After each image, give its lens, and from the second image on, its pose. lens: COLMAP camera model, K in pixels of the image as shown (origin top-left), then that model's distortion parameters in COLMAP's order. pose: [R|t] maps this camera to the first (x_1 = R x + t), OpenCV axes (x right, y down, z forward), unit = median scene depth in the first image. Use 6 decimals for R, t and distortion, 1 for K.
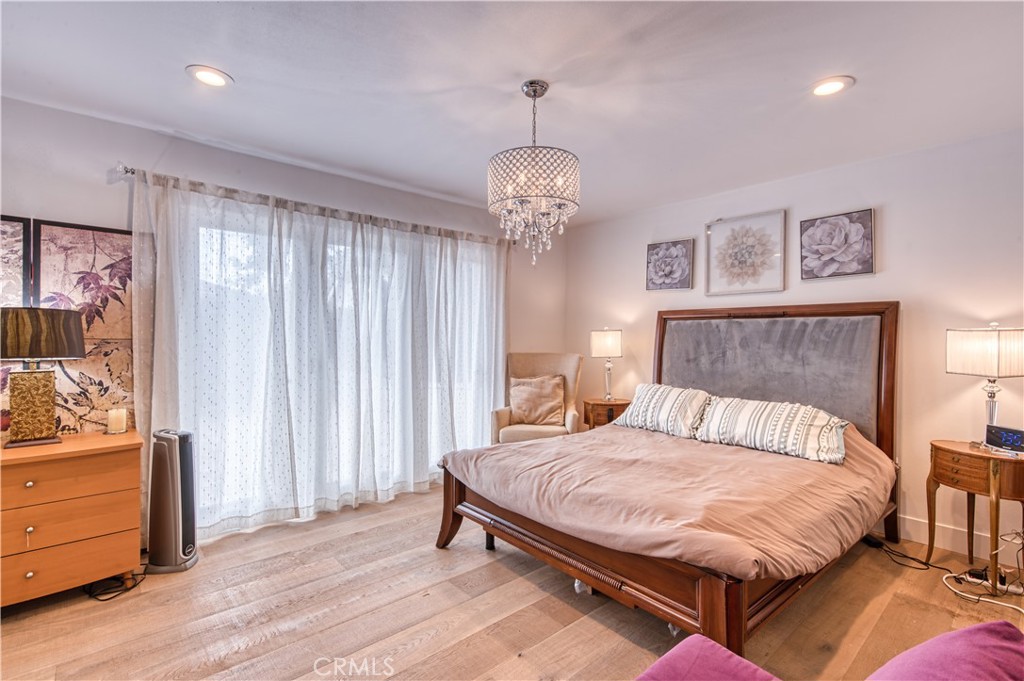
lens RADIAL K [[480.1, 0, 505.5], [0, 480.1, 342.4], [0, 0, 1]] dist [0.003569, -0.000914]
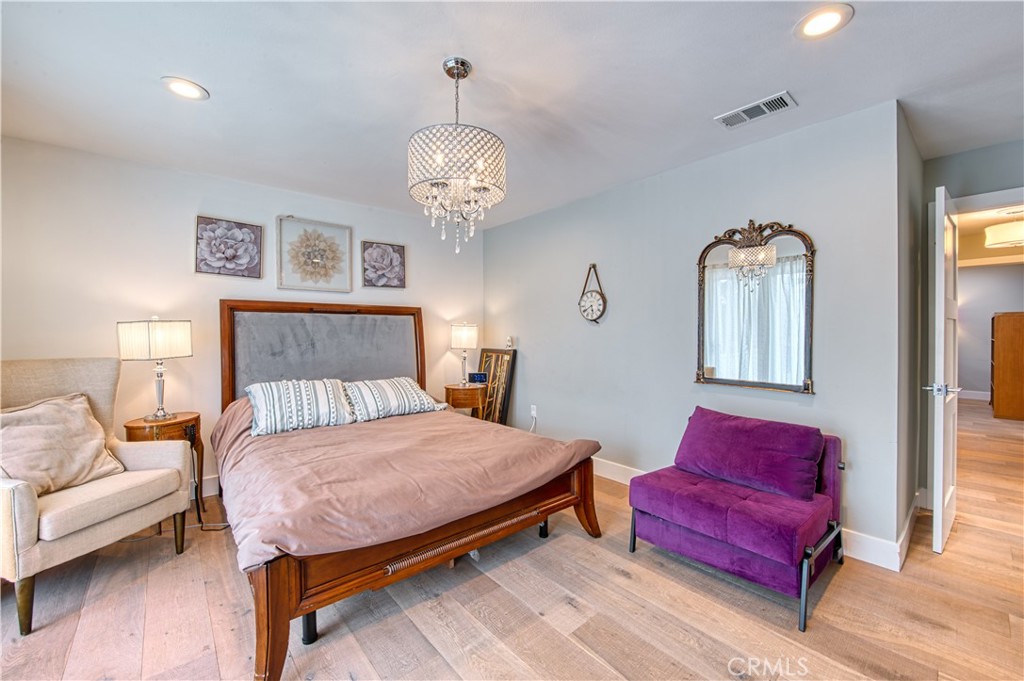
lens RADIAL K [[409.8, 0, 512.0], [0, 409.8, 340.5], [0, 0, 1]] dist [0.017795, -0.000074]
pose [[0.008083, -0.030003, 0.999517, -0.473900], [0.012211, 0.999478, 0.029903, -0.008986], [-0.999893, 0.011964, 0.008446, 0.548398]]
